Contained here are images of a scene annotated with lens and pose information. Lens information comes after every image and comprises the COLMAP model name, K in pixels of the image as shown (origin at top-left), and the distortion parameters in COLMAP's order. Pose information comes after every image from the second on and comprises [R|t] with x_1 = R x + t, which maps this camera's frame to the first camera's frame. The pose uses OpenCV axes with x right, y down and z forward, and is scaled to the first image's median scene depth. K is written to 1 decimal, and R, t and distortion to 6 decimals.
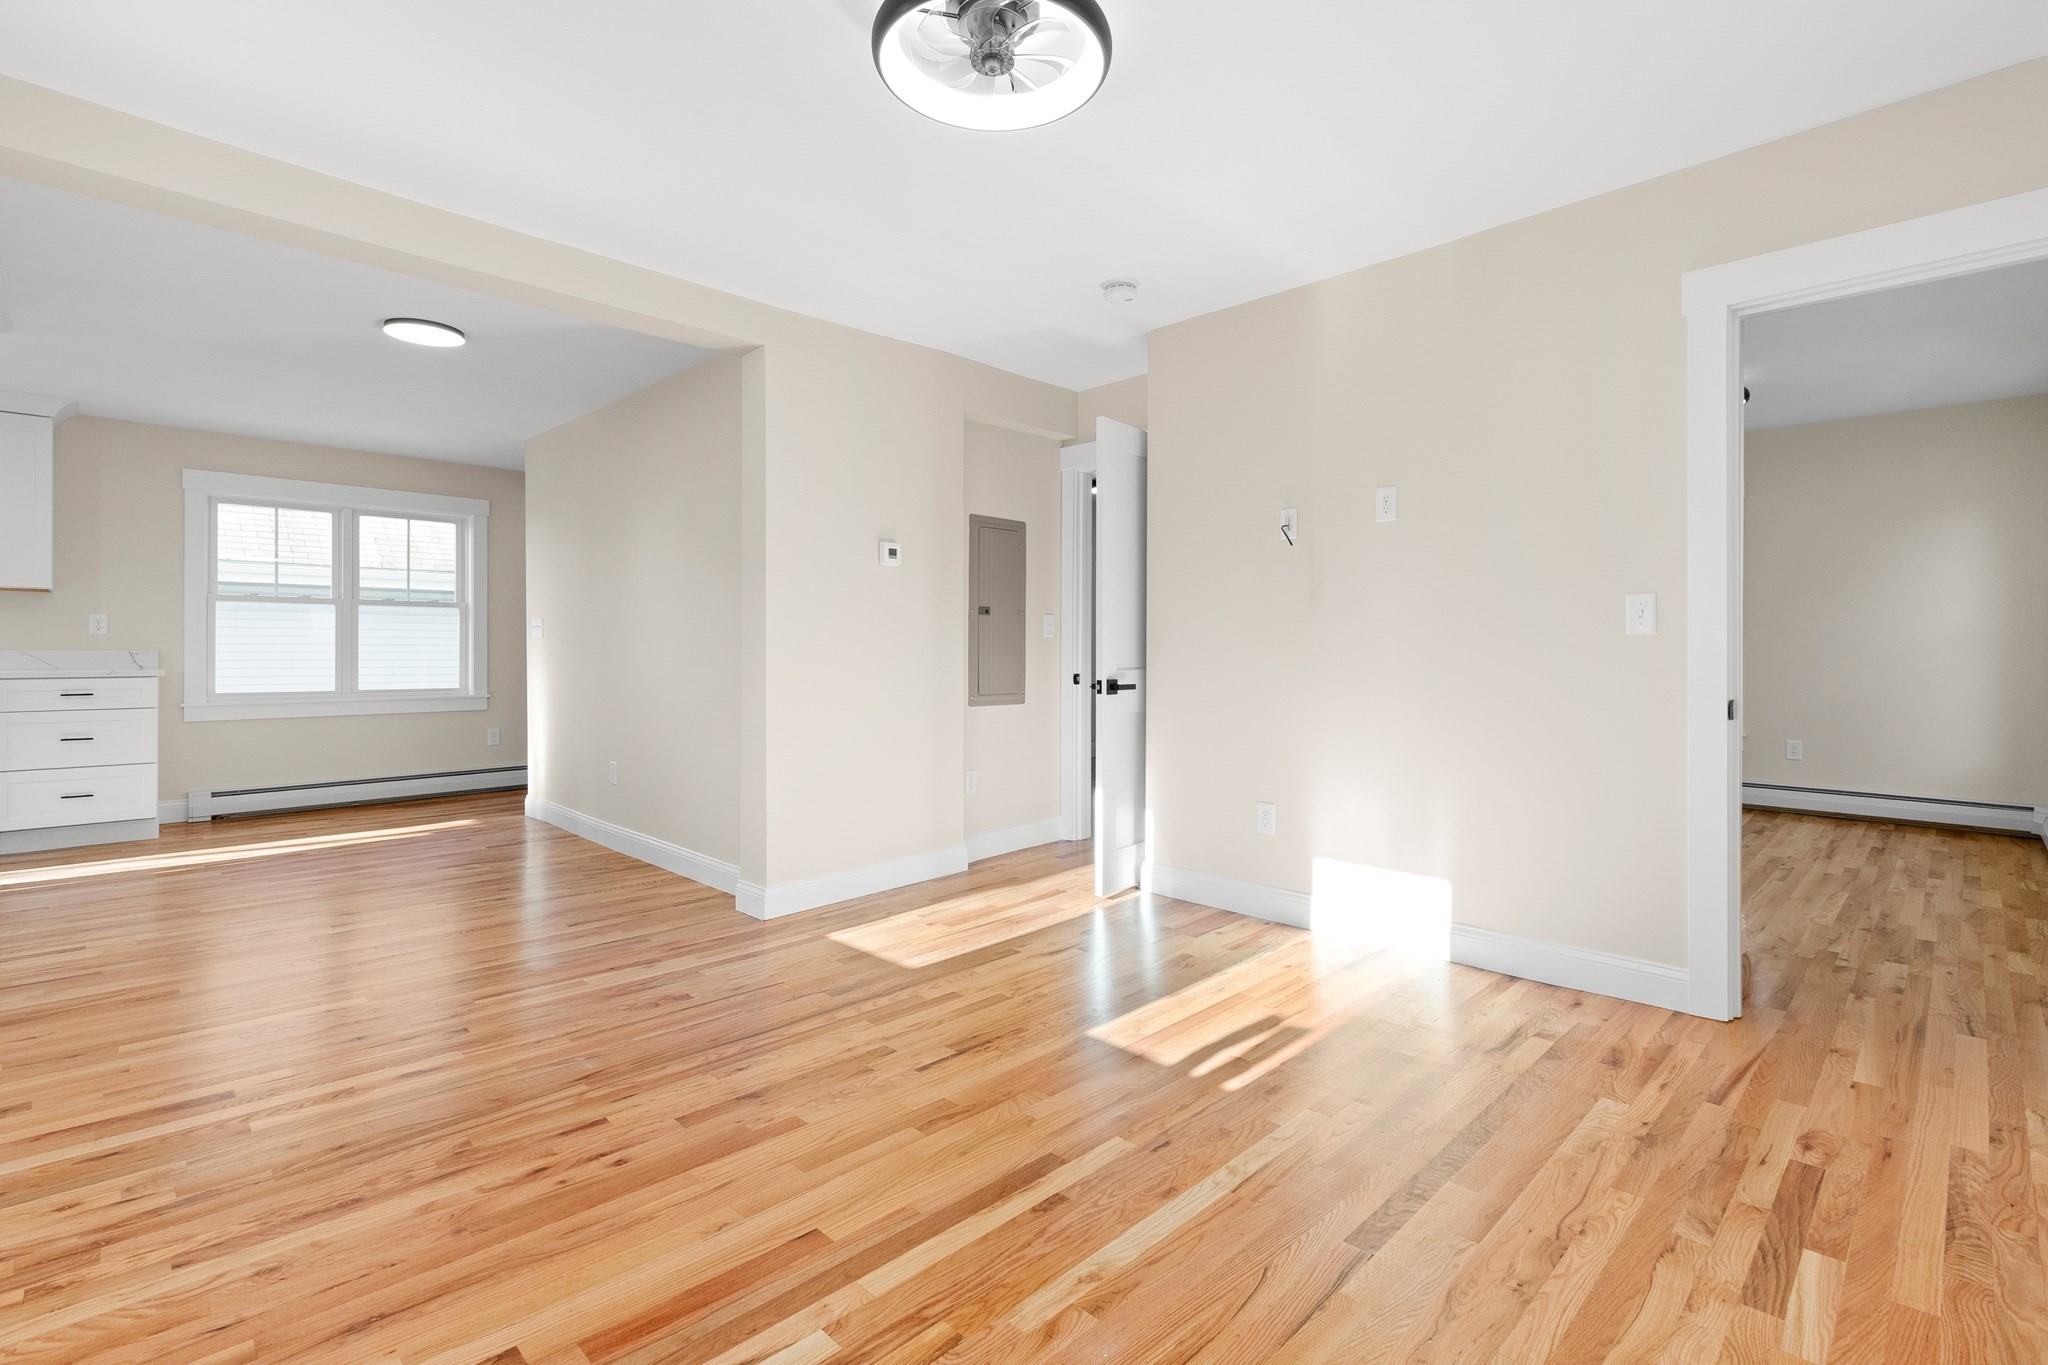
lens RADIAL K [[914.9, 0, 1020.7], [0, 914.9, 670.4], [0, 0, 1]] dist [0.005013, 0.000155]
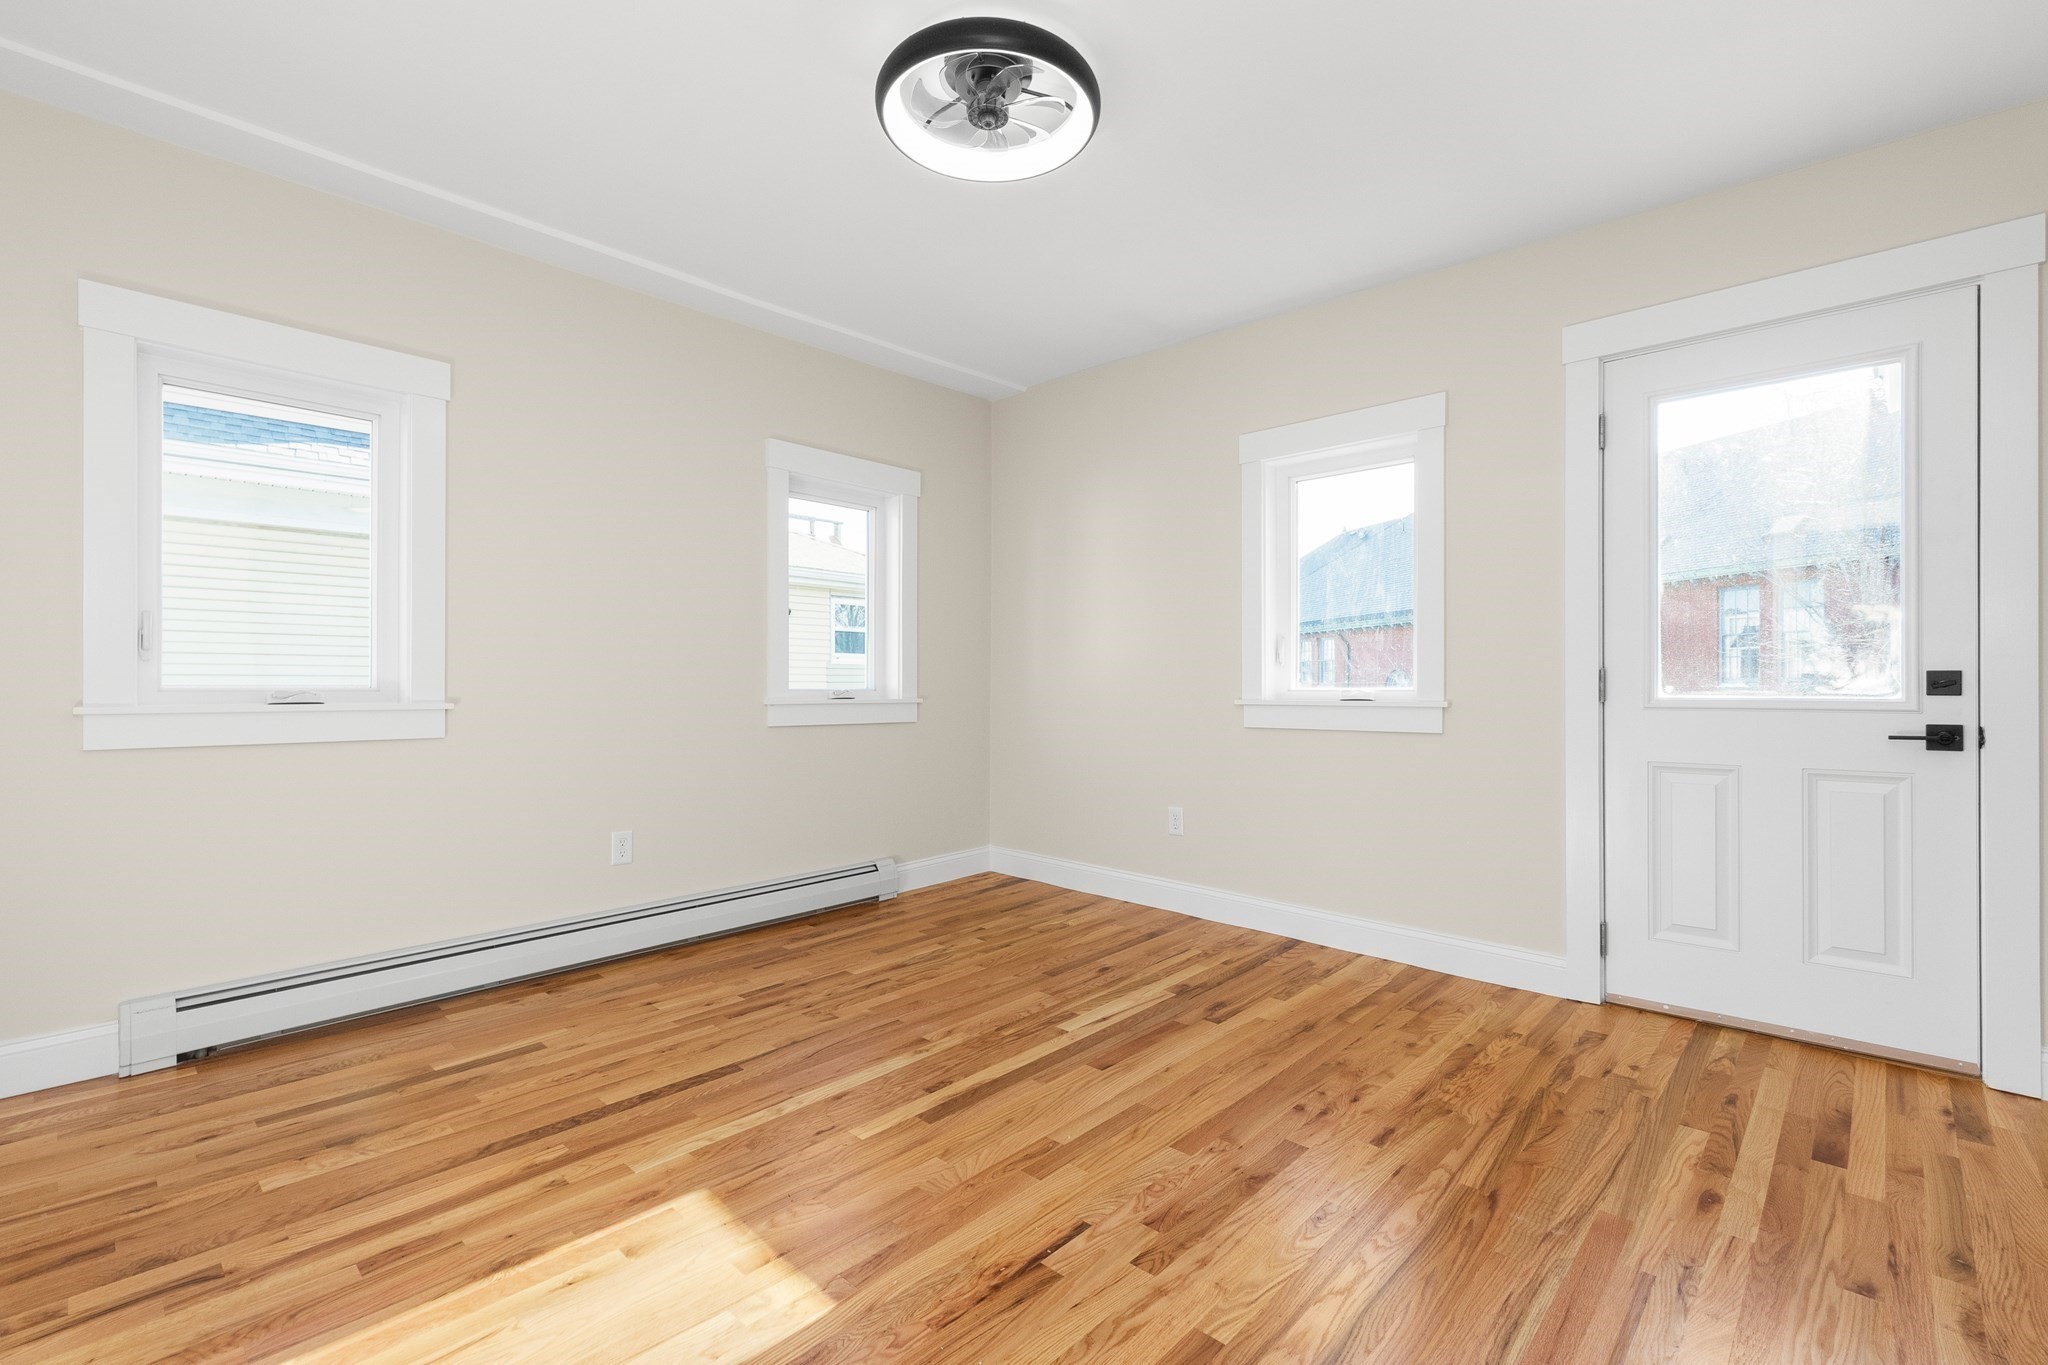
lens RADIAL K [[914.9, 0, 1026.6], [0, 914.9, 680.4], [0, 0, 1]] dist [0.005013, 0.000155]
pose [[-0.999367, -0.004510, -0.035281, -0.043267], [-0.004750, 0.999966, 0.006714, -0.017095], [0.035249, 0.006877, -0.999355, 2.148827]]
